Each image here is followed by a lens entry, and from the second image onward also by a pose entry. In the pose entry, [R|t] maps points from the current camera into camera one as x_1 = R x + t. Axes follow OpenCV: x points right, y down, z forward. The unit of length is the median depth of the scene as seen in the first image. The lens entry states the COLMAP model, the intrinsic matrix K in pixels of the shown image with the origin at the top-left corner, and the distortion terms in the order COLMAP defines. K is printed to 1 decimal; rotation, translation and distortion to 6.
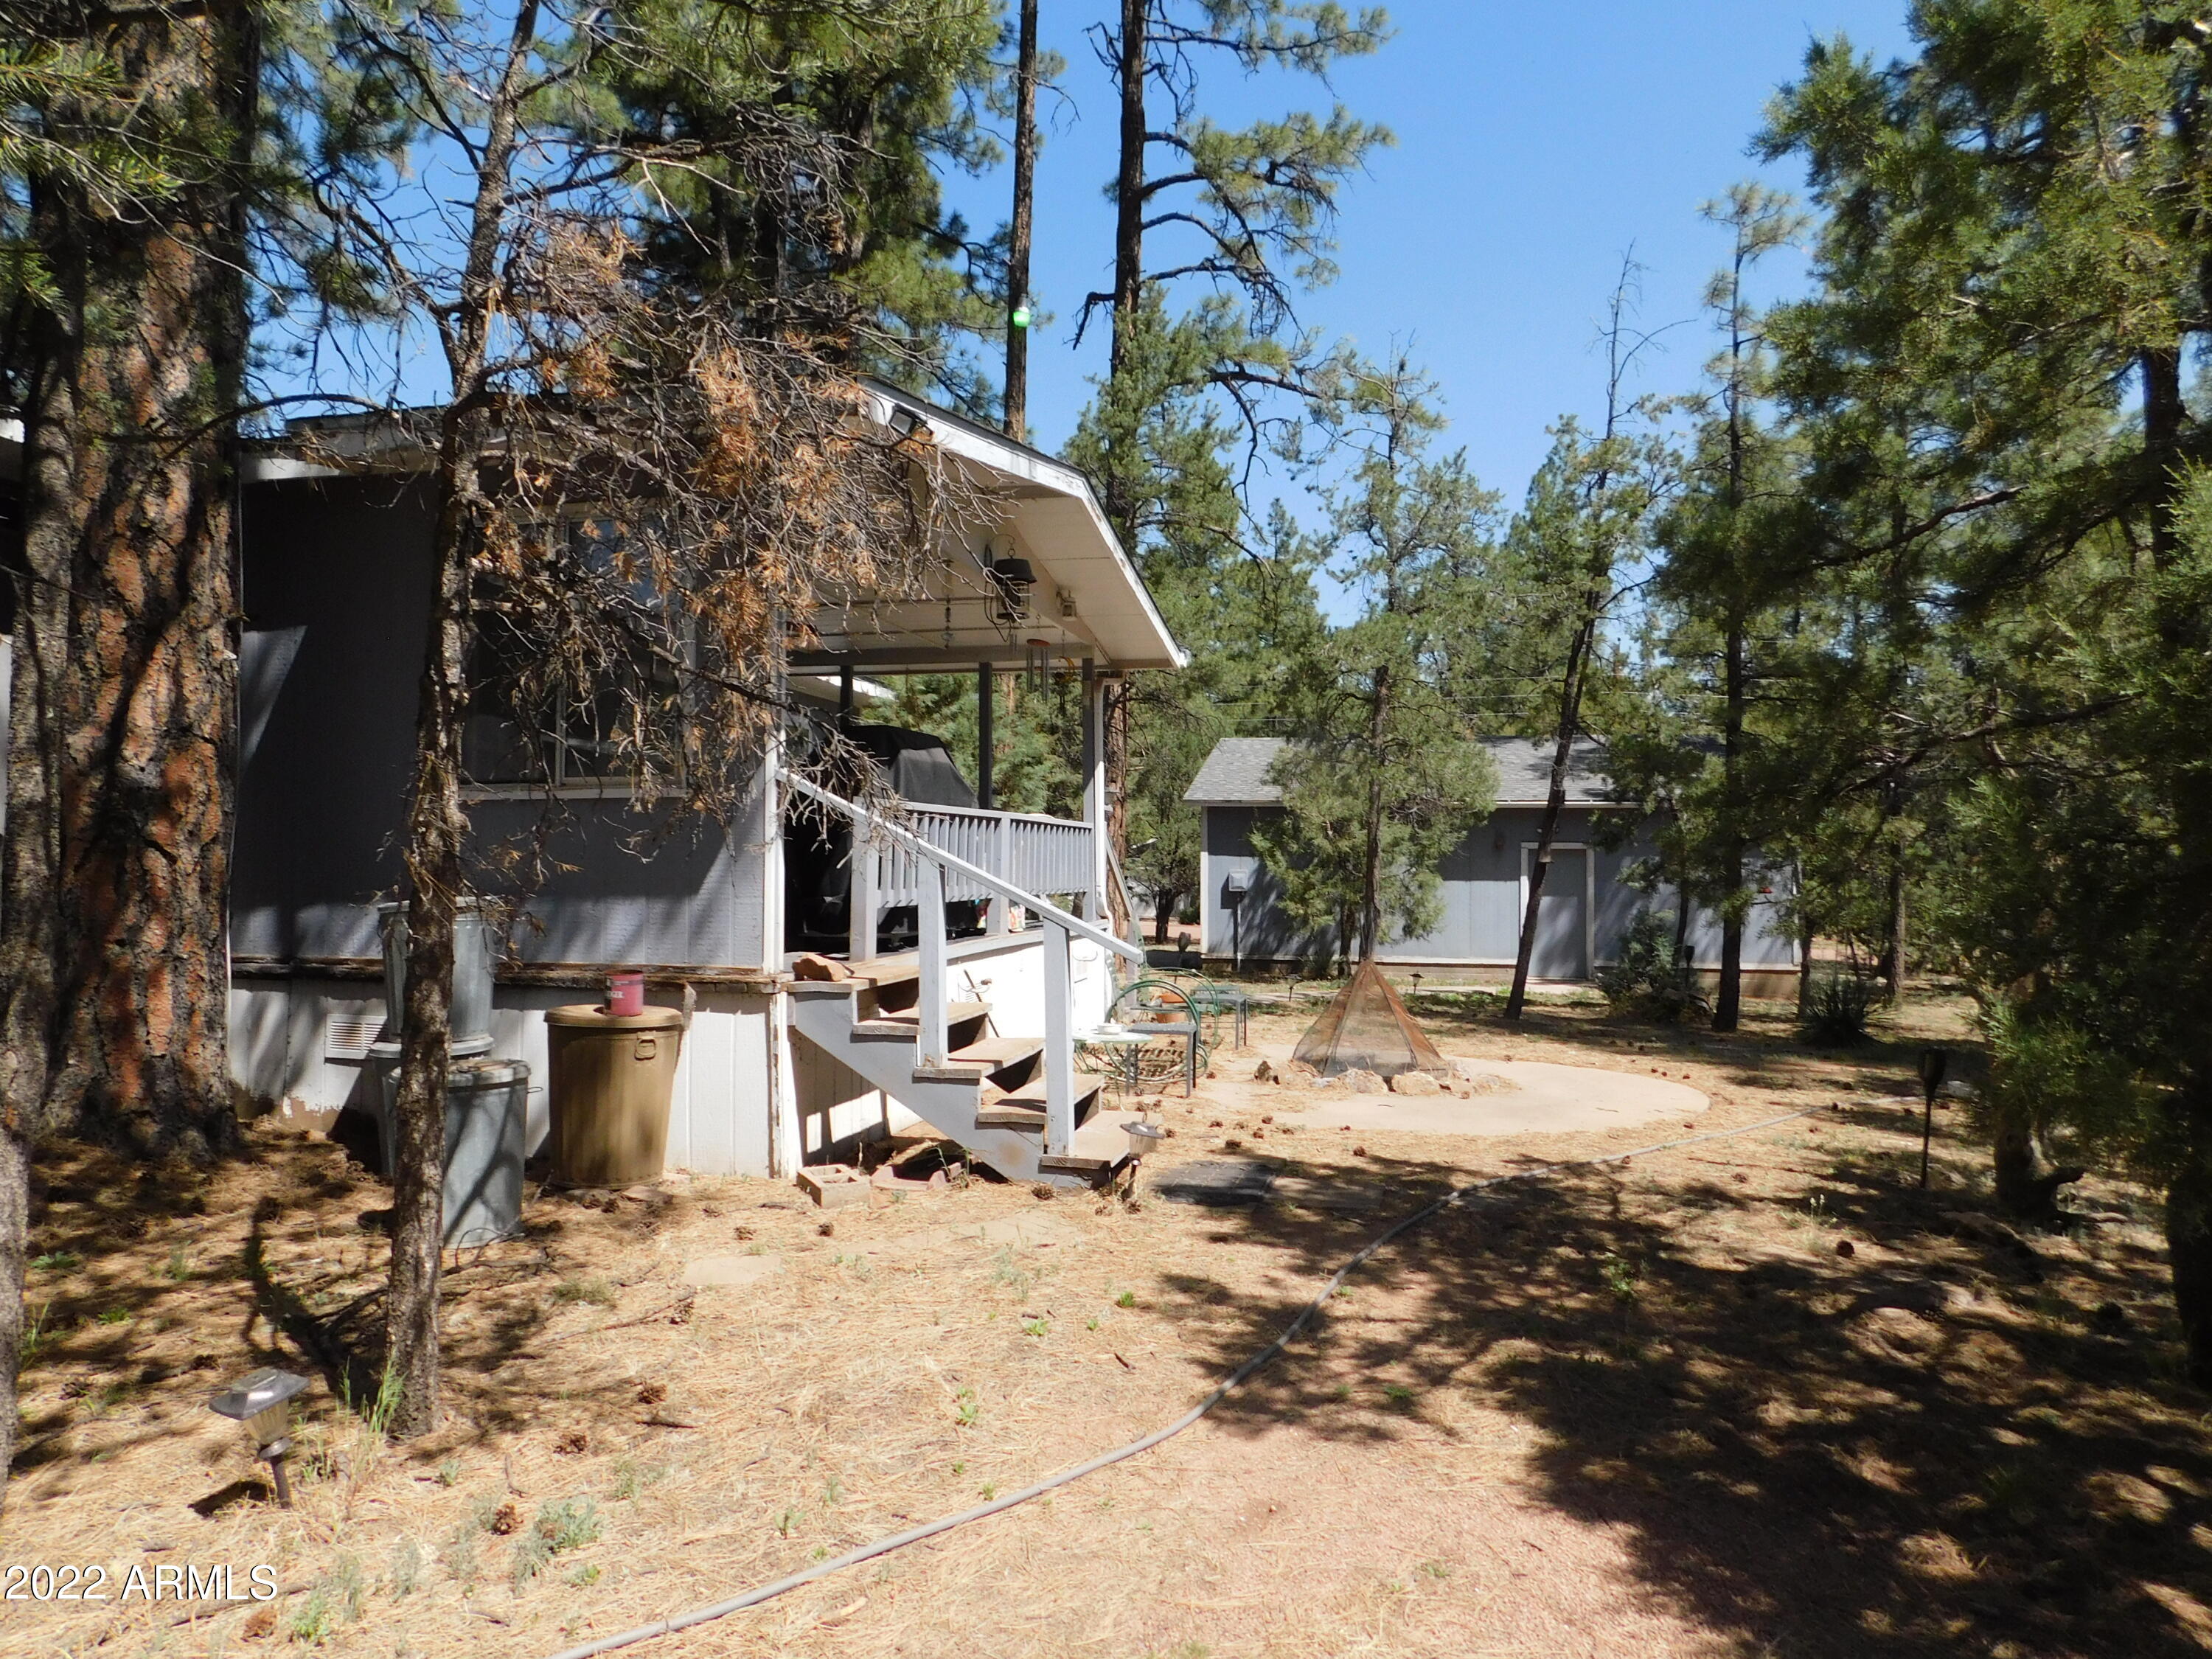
lens RADIAL K [[1483.9, 0, 1106.1], [0, 1483.9, 837.6], [0, 0, 1]] dist [-0.033114, -0.001646]
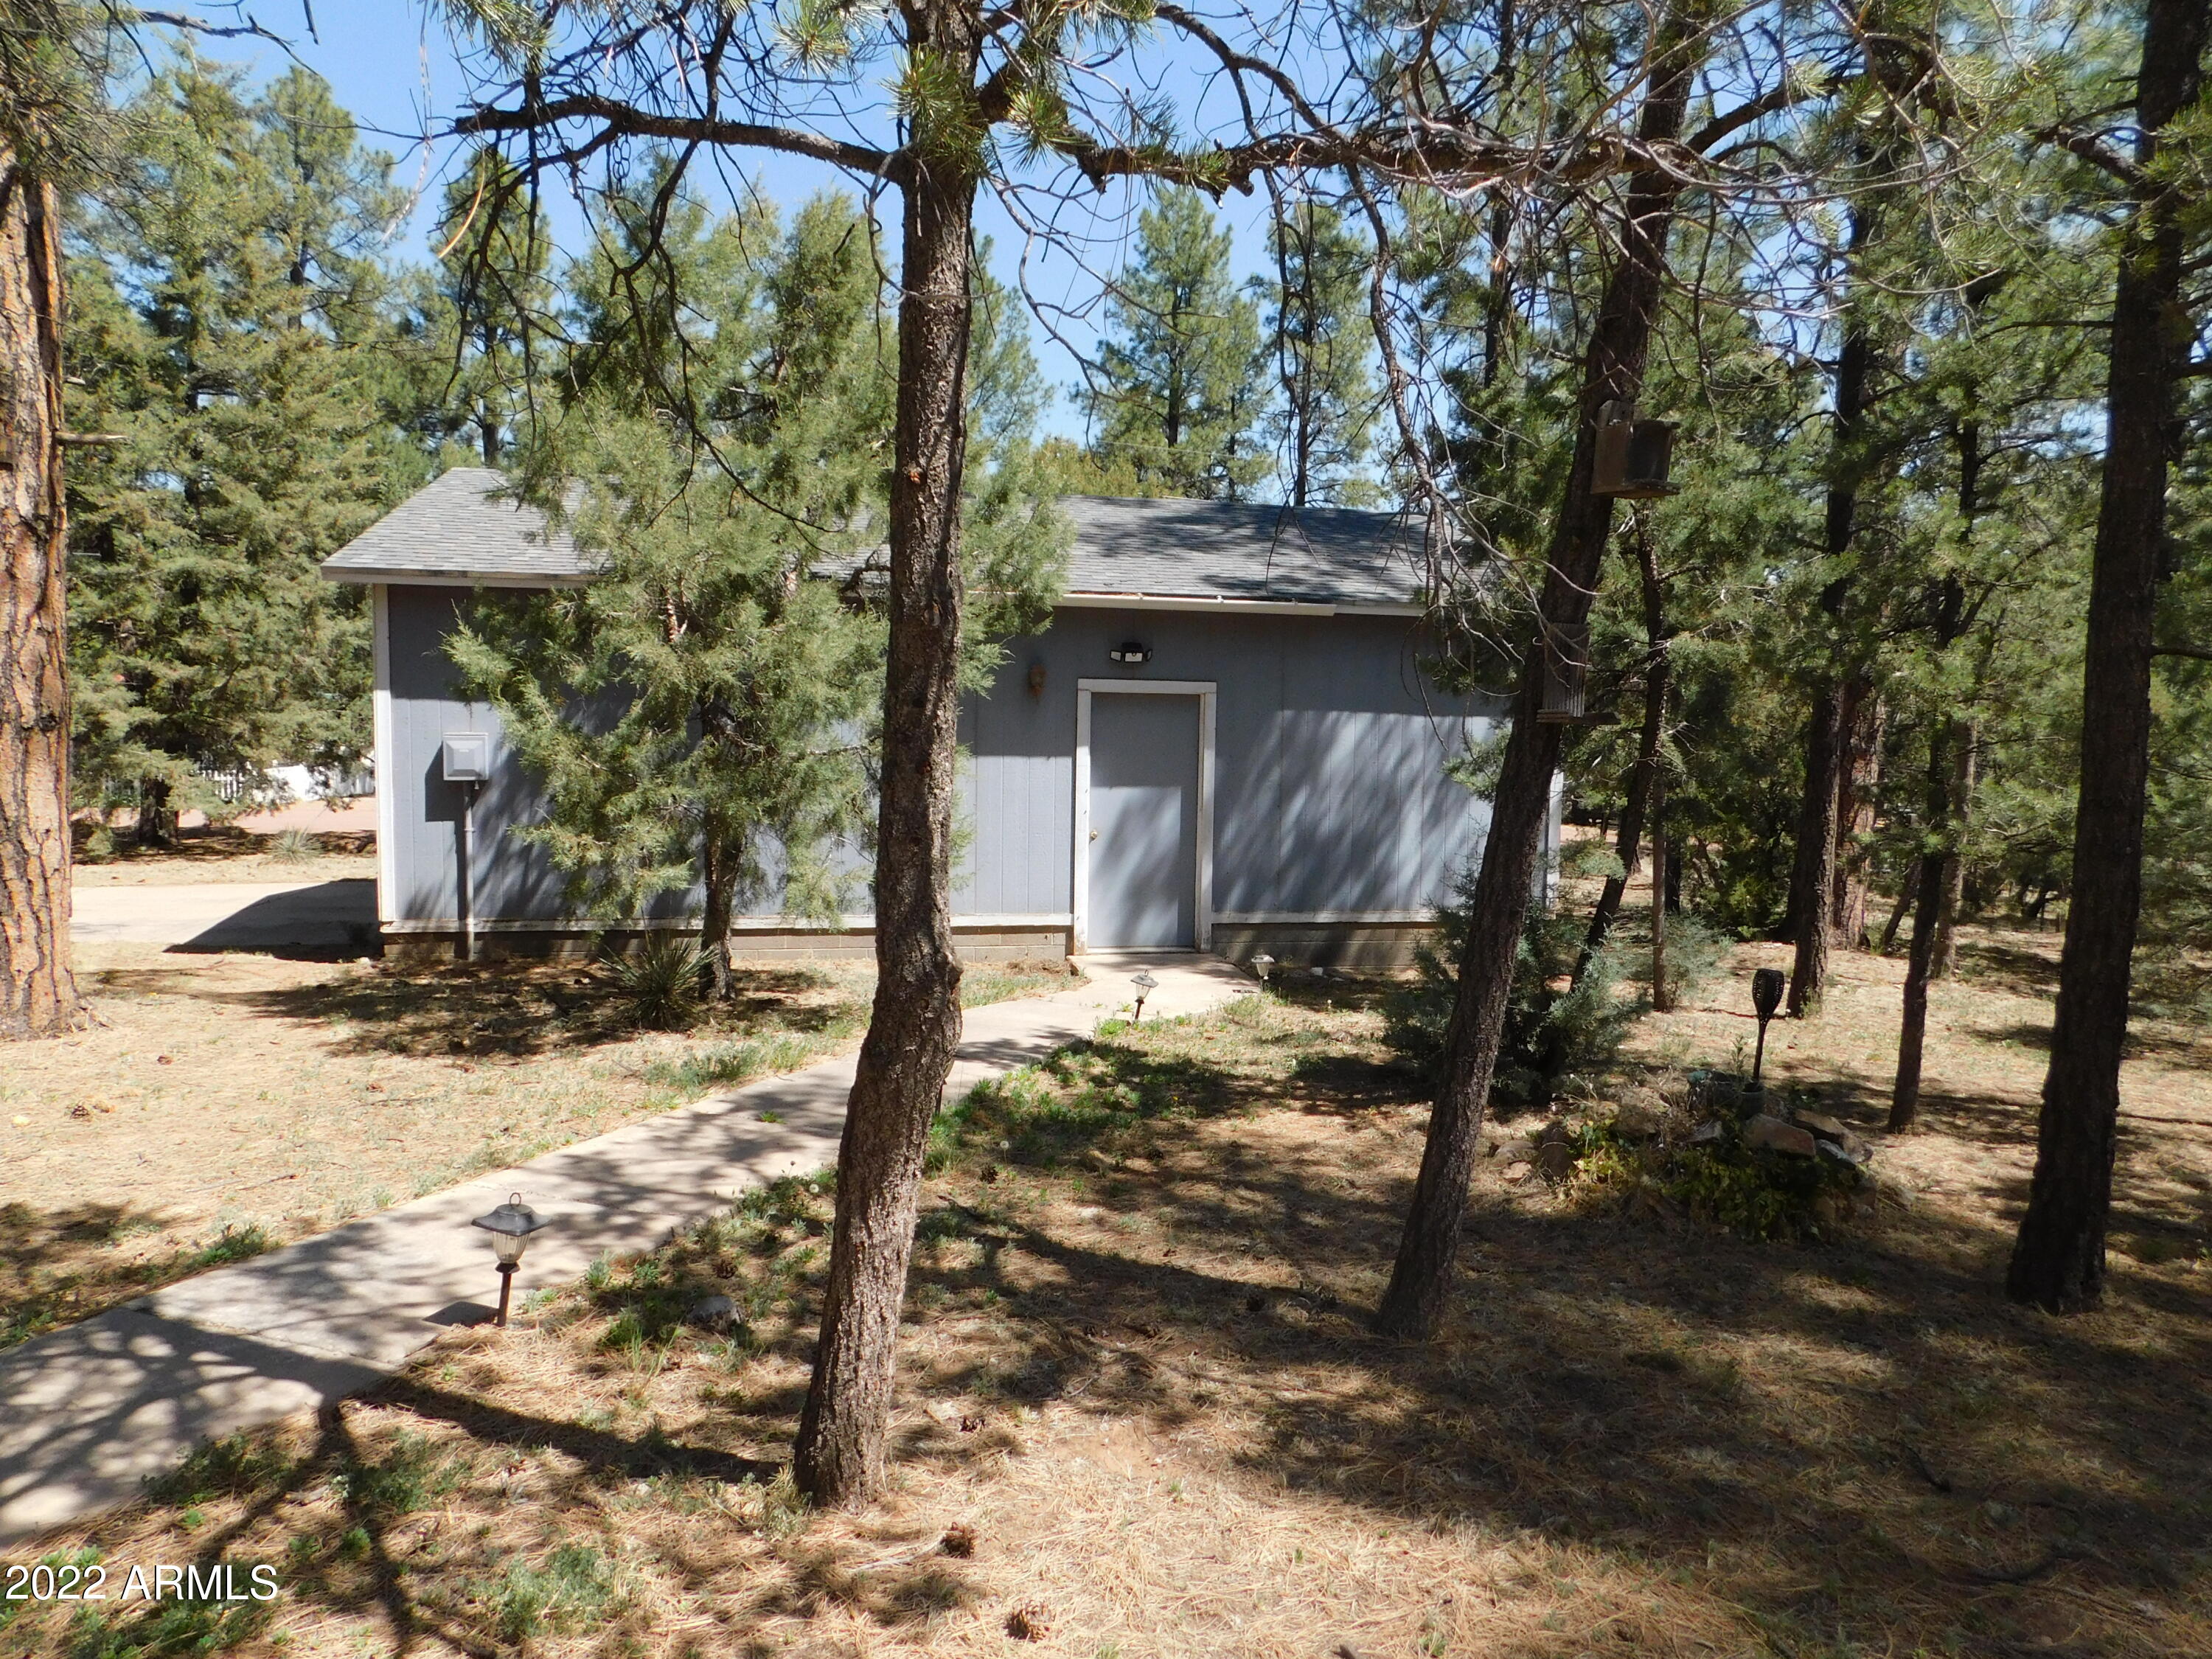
lens RADIAL K [[1483.9, 0, 1105.3], [0, 1483.9, 836.9], [0, 0, 1]] dist [-0.033114, -0.001646]
pose [[0.909690, -0.024849, 0.414545, 0.083782], [-0.014390, 0.995723, 0.091264, 0.010689], [-0.415039, -0.088987, 0.905441, 0.551405]]
